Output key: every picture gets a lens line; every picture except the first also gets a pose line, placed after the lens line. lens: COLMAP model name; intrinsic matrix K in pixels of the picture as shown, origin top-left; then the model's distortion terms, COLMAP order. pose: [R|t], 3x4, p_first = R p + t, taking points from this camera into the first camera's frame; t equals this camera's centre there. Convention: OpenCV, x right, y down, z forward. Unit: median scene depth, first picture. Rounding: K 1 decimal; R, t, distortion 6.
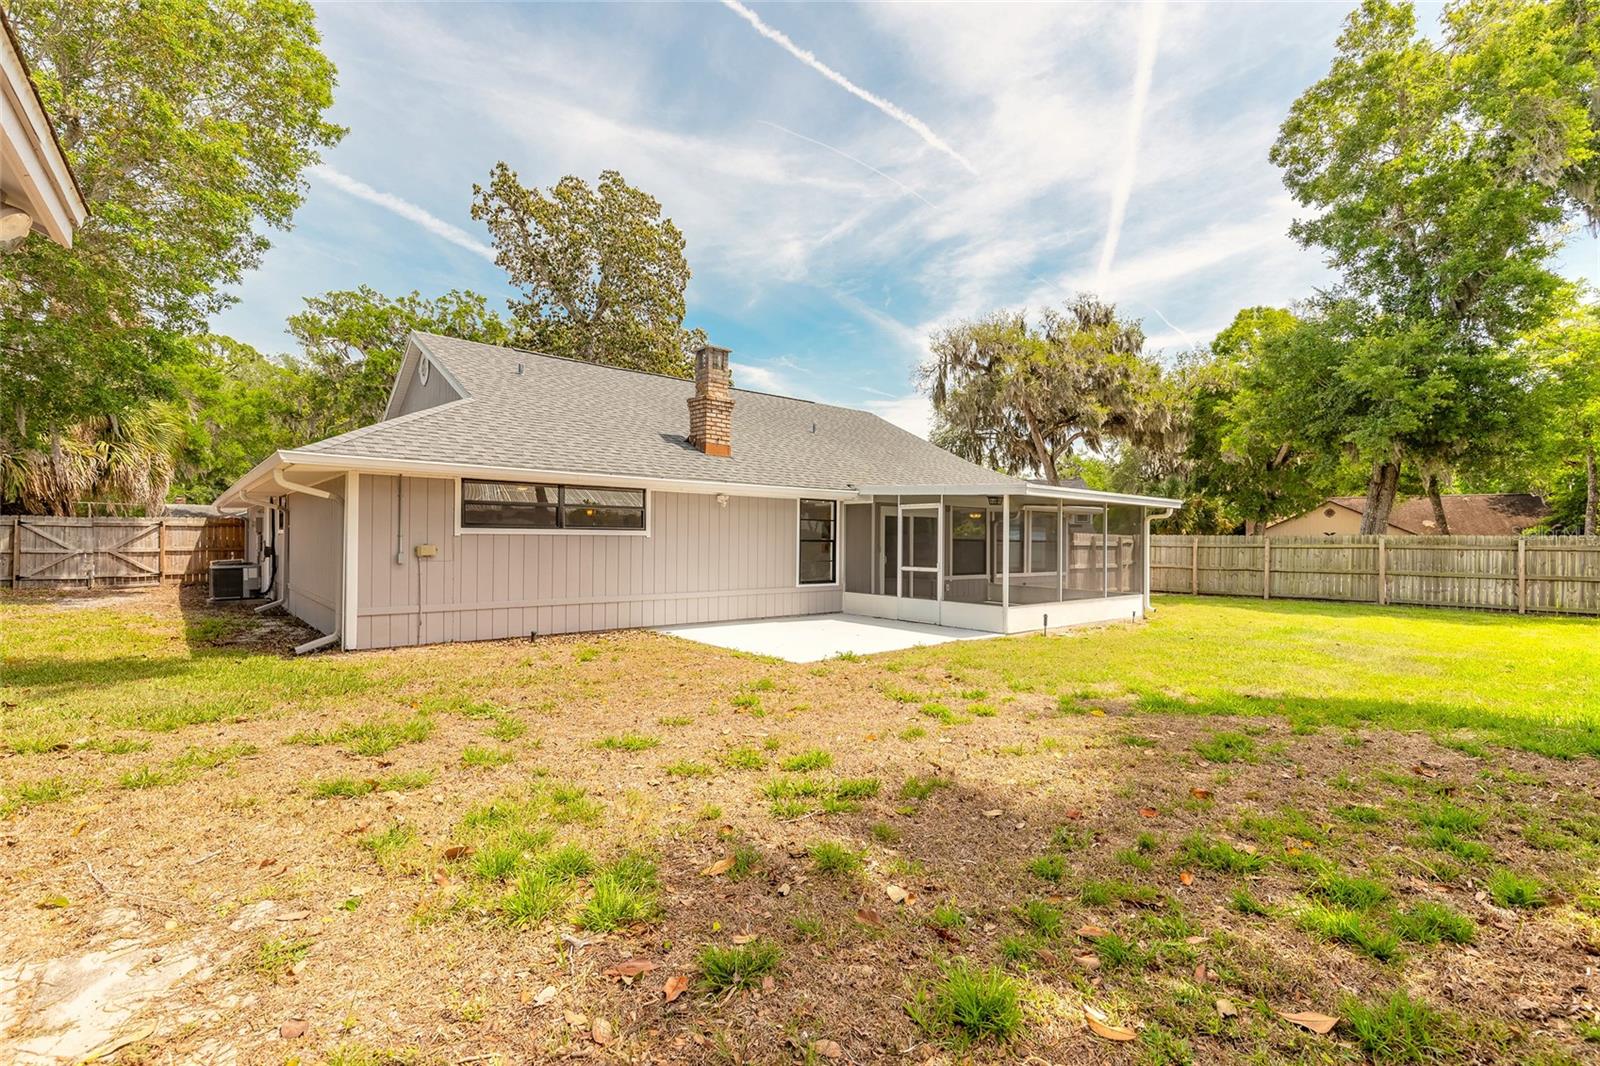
lens RADIAL K [[719.9, 0, 795.3], [0, 719.9, 538.3], [0, 0, 1]] dist [0.006972, -0.001189]
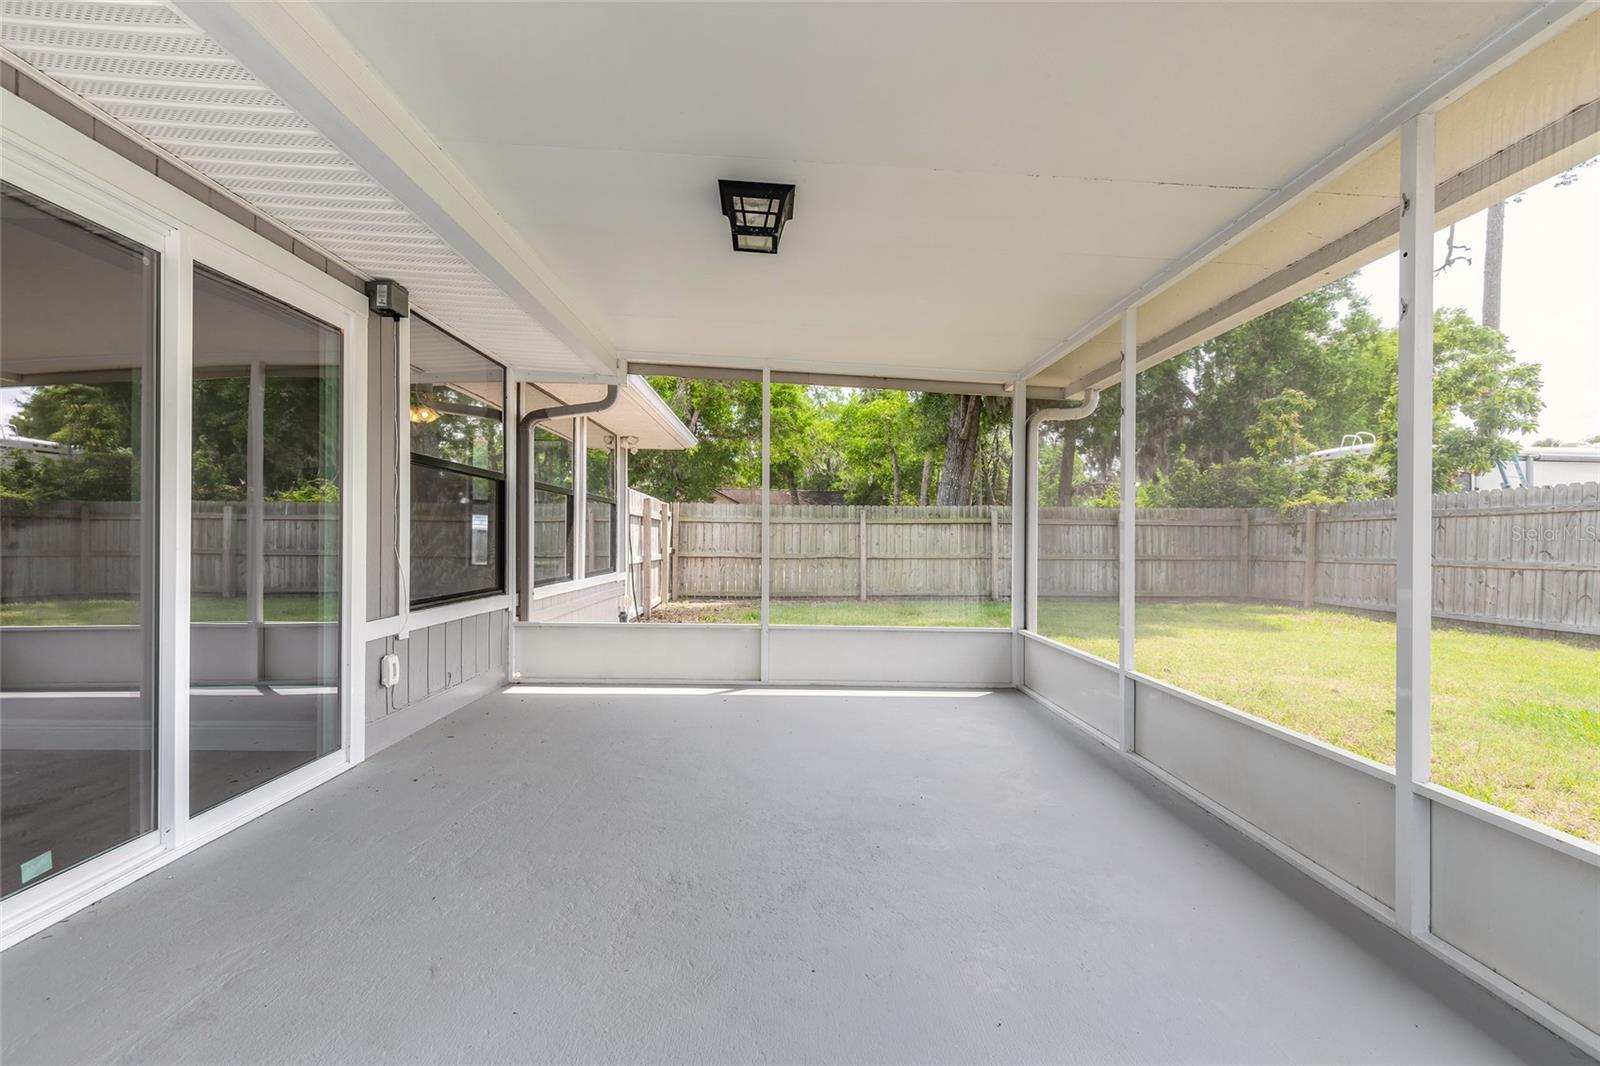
lens RADIAL K [[719.9, 0, 795.3], [0, 719.9, 538.3], [0, 0, 1]] dist [0.006972, -0.001189]
pose [[0.612869, -0.006102, 0.790161, 0.087622], [-0.005183, 0.999918, 0.011742, 0.019291], [-0.790168, -0.011292, 0.612787, 0.648645]]
